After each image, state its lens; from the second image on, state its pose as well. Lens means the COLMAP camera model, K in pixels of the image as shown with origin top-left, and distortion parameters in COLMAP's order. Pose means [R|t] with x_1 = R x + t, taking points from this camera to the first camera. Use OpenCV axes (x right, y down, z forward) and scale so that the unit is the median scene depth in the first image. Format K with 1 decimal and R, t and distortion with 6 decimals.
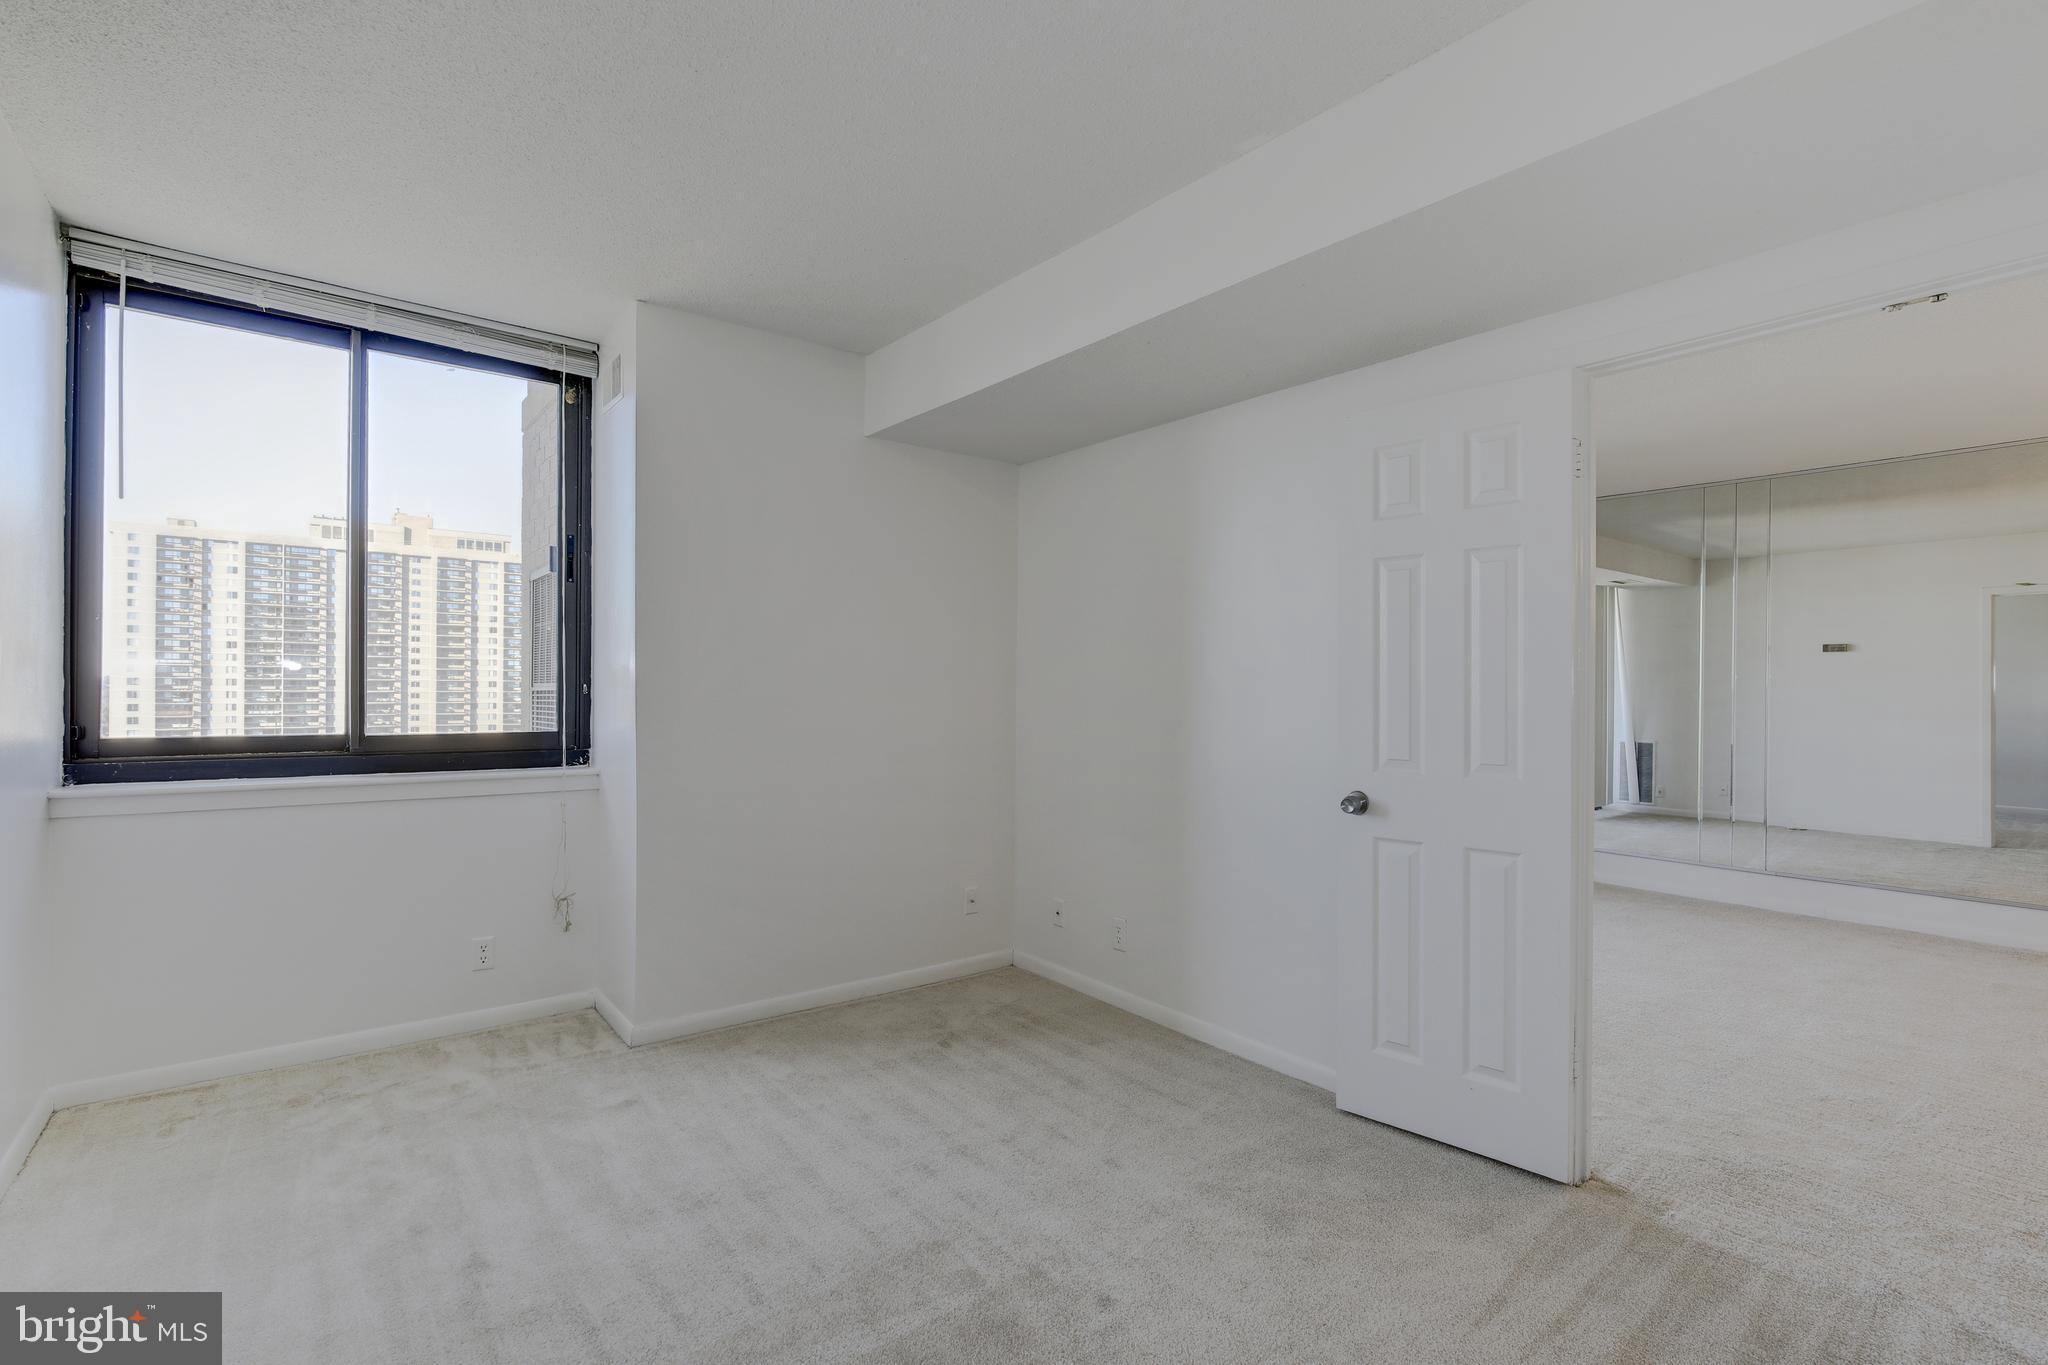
lens RADIAL K [[926.0, 0, 1010.3], [0, 926.0, 688.1], [0, 0, 1]] dist [-0.023416, 0.008430]
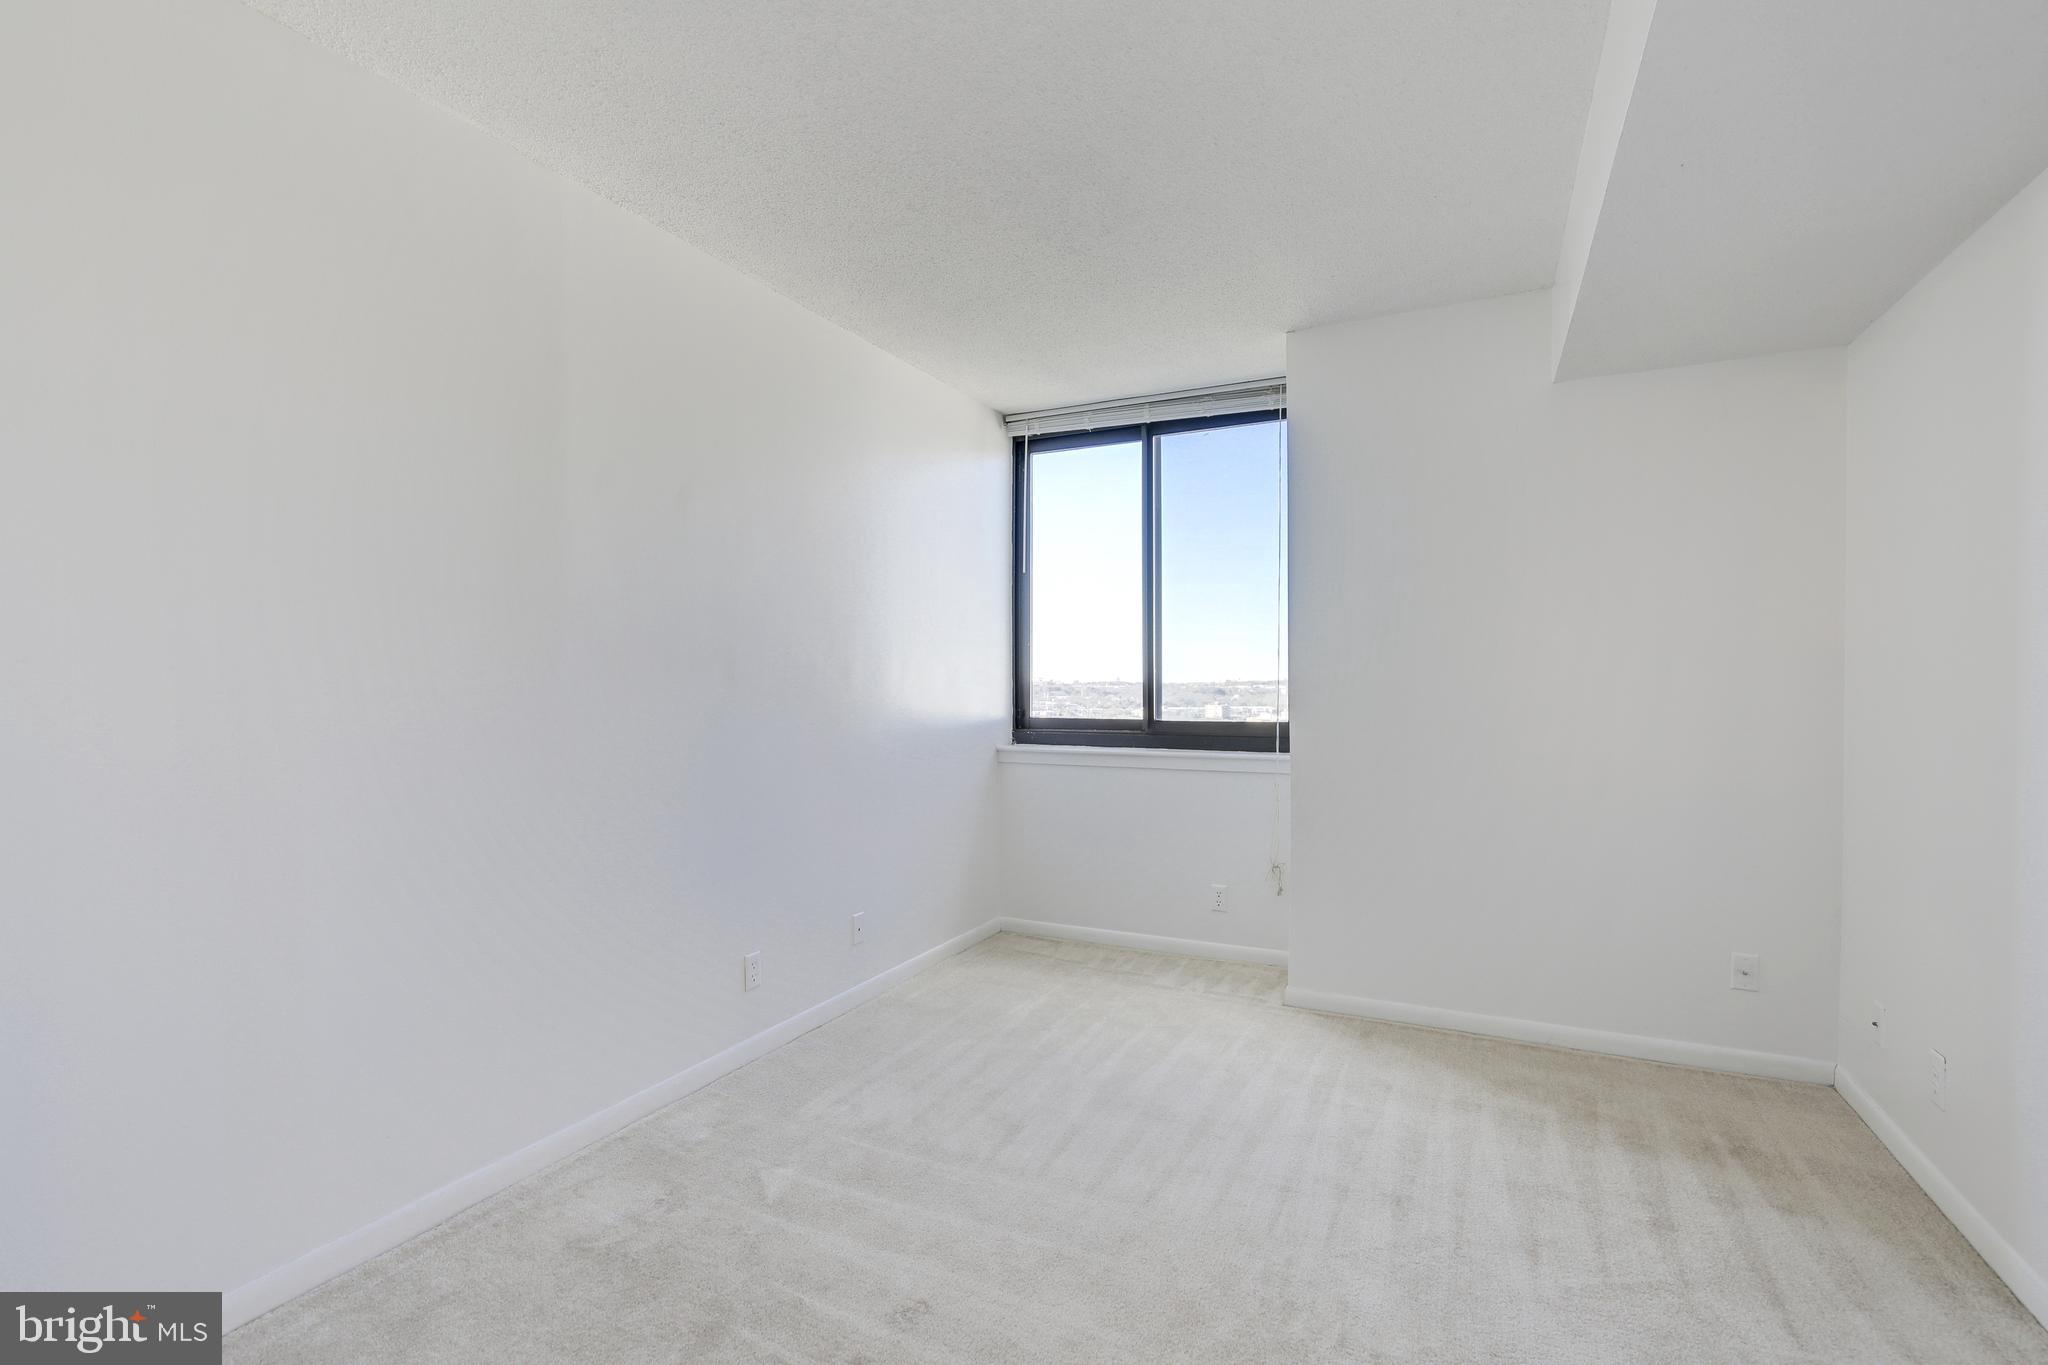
lens RADIAL K [[926.0, 0, 1010.3], [0, 926.0, 688.1], [0, 0, 1]] dist [-0.023416, 0.008430]
pose [[0.441526, 0.000201, -0.897249, 0.442658], [0.004943, 0.999984, 0.002656, -0.001077], [0.897235, -0.005608, 0.441518, 0.201490]]
